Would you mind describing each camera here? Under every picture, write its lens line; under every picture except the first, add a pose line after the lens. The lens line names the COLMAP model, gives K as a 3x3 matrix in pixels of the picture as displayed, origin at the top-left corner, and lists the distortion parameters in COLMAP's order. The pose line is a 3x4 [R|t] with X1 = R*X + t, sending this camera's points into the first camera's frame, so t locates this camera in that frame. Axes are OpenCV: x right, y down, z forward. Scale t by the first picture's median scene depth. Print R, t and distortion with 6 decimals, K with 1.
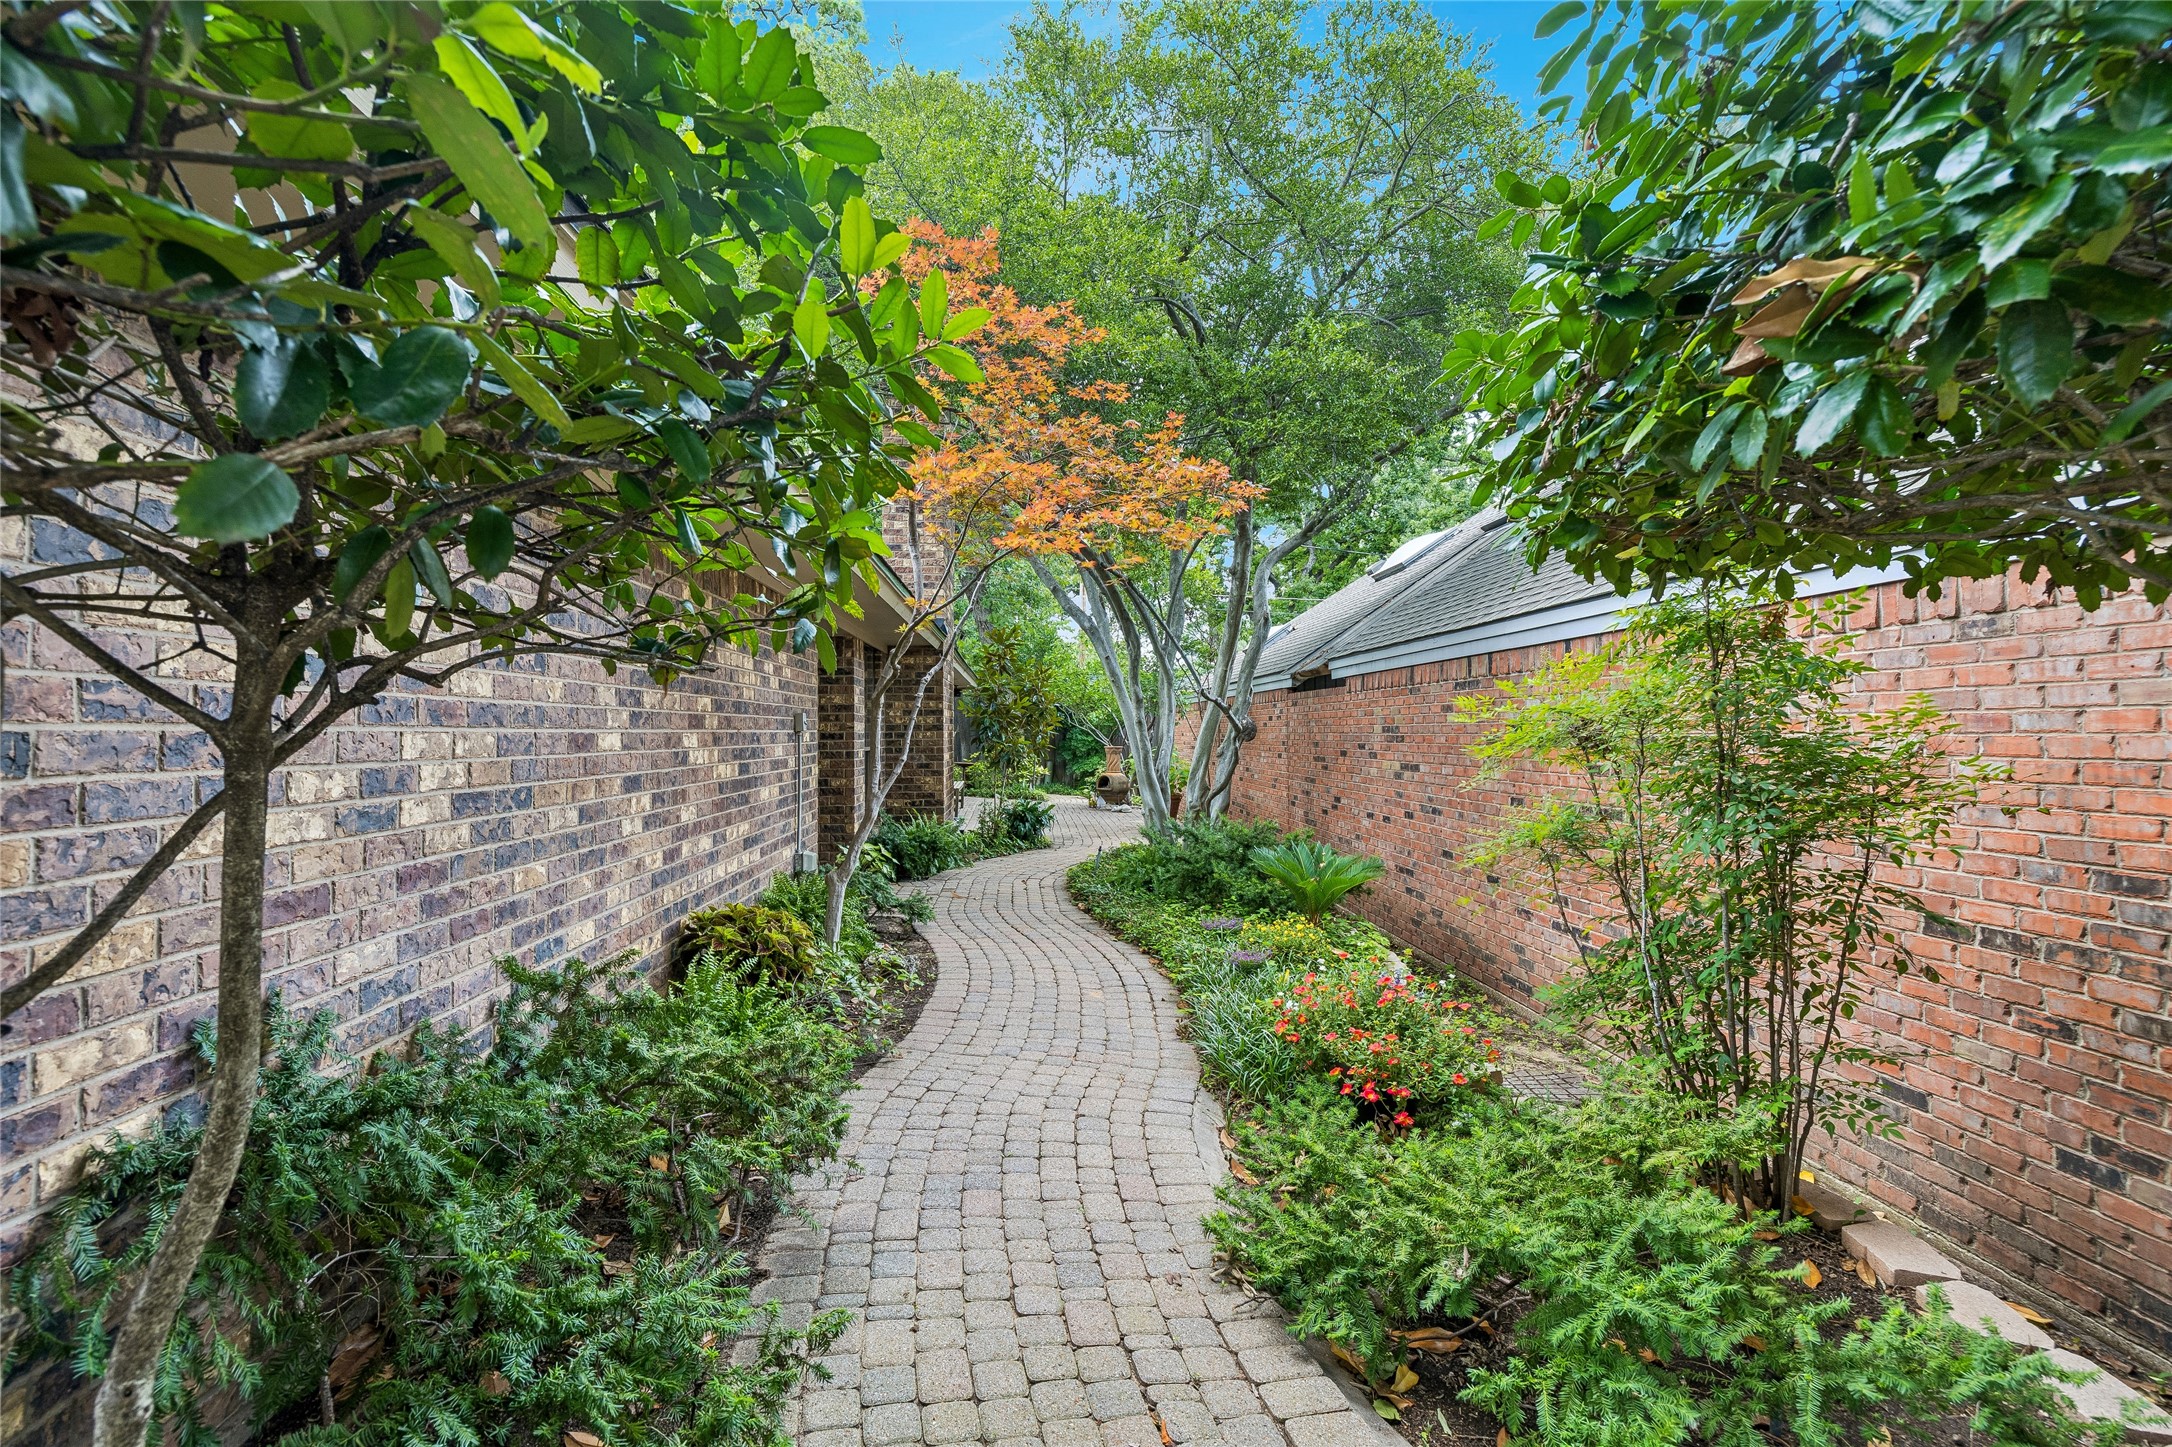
lens RADIAL K [[1008.3, 0, 1073.6], [0, 1008.3, 729.7], [0, 0, 1]] dist [-0.000736, 0.000377]
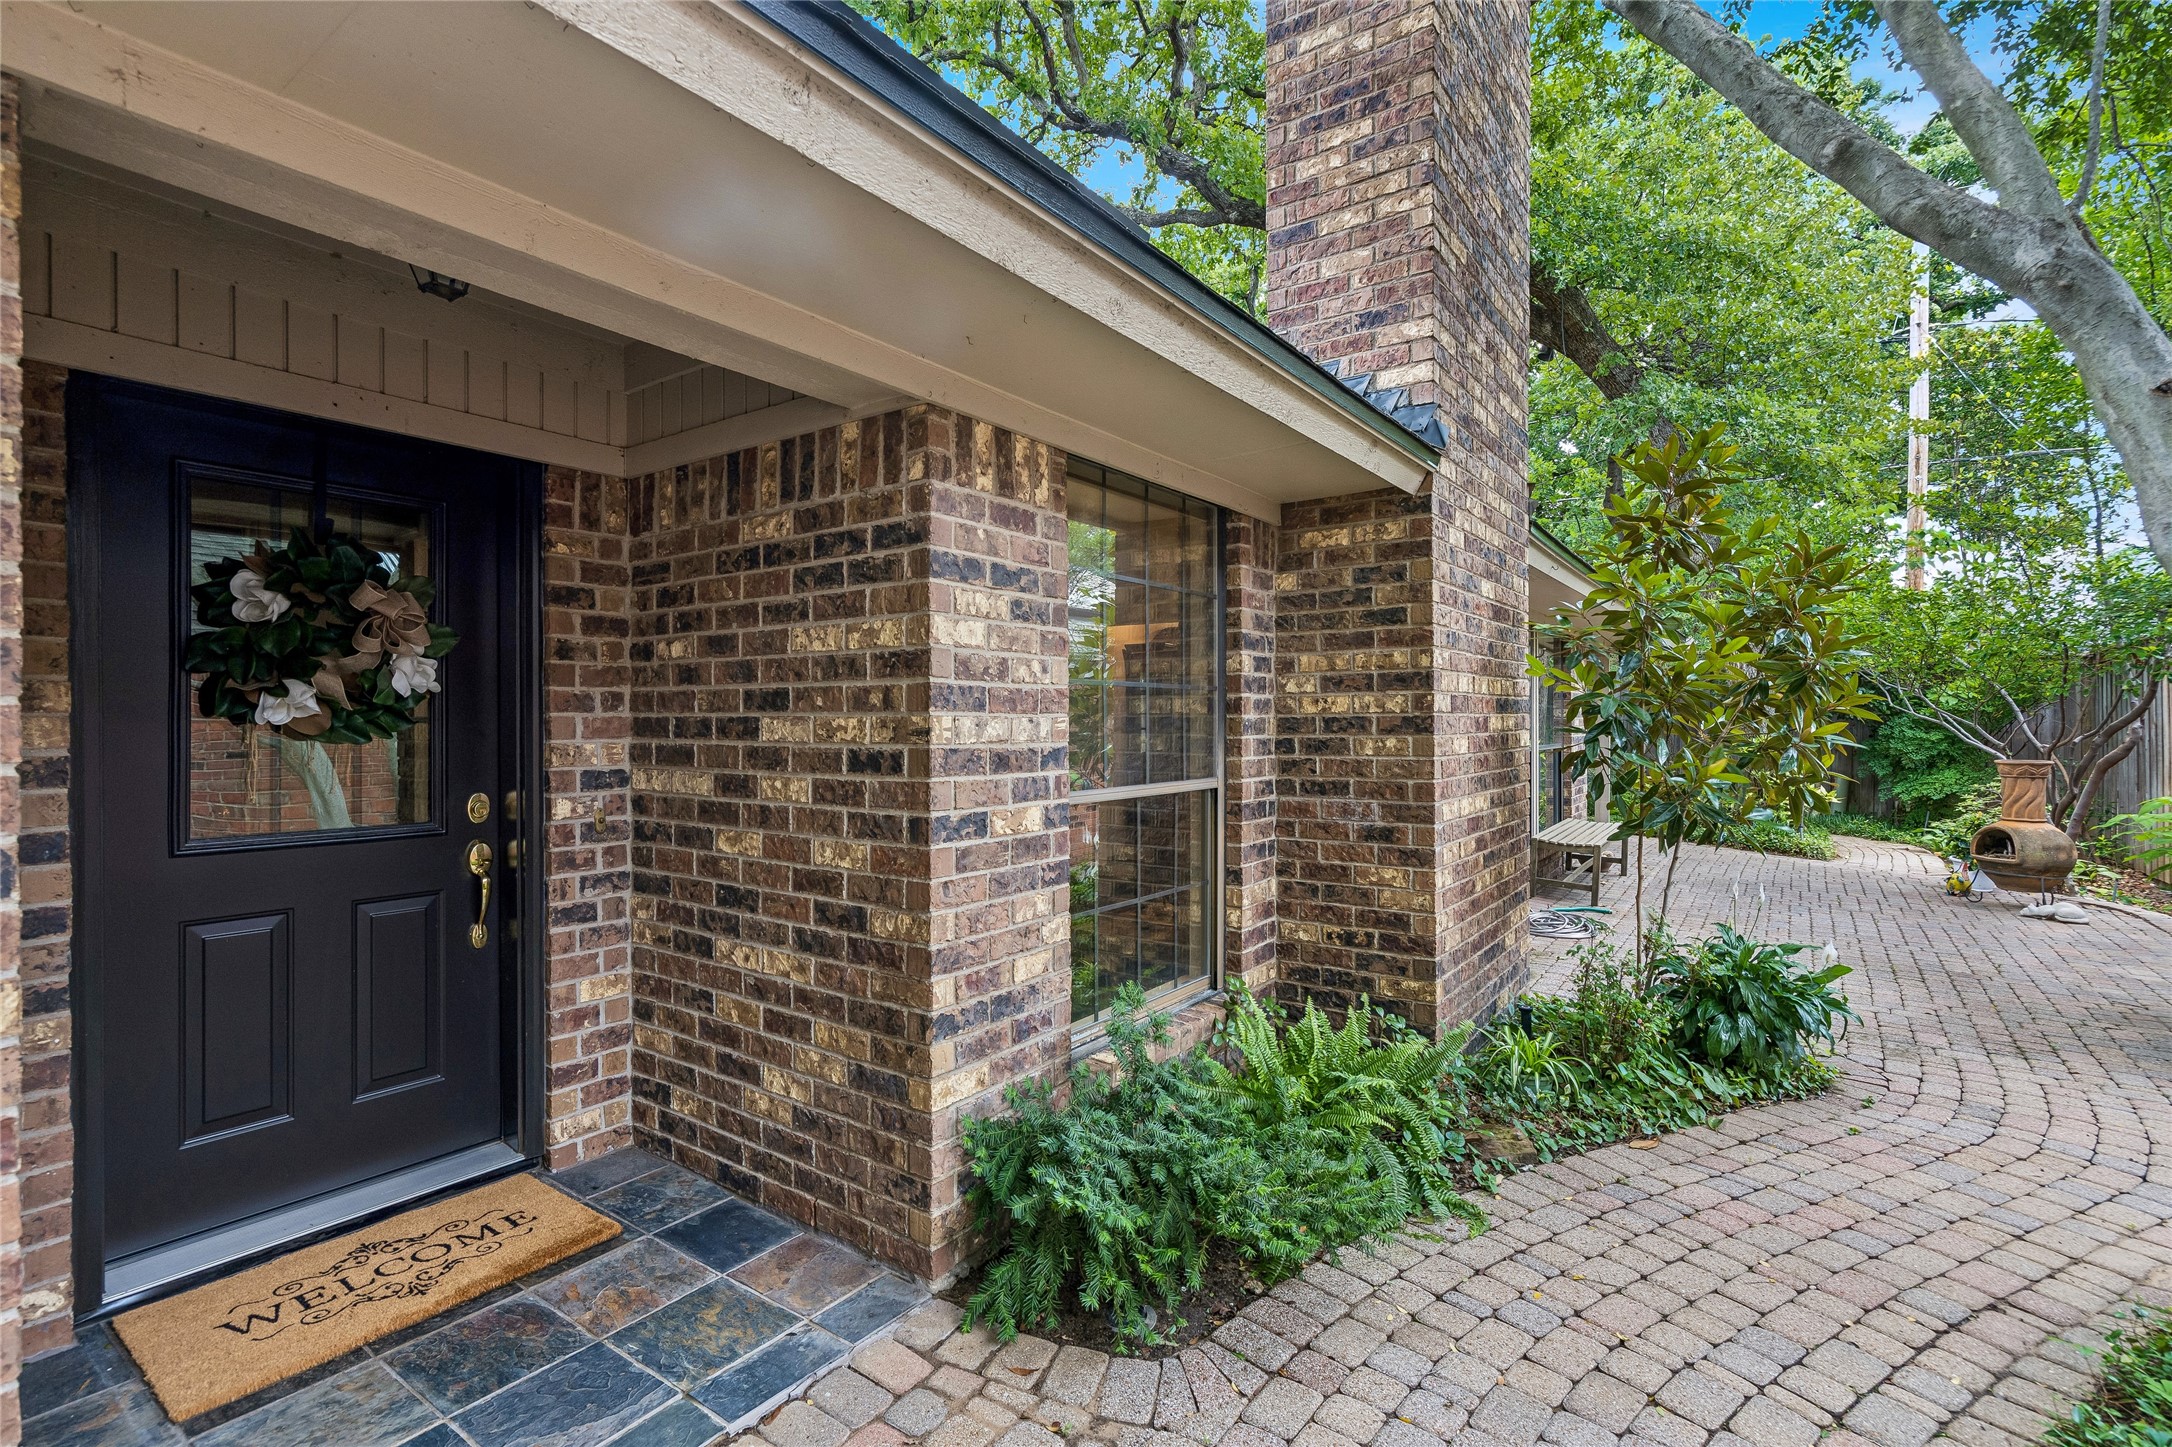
lens RADIAL K [[1008.3, 0, 1073.6], [0, 1008.3, 729.7], [0, 0, 1]] dist [-0.000736, 0.000377]
pose [[0.779293, 0.006874, -0.626622, -0.011021], [0.001981, 0.999908, 0.013433, -0.004799], [0.626657, -0.011710, 0.779207, 0.602194]]
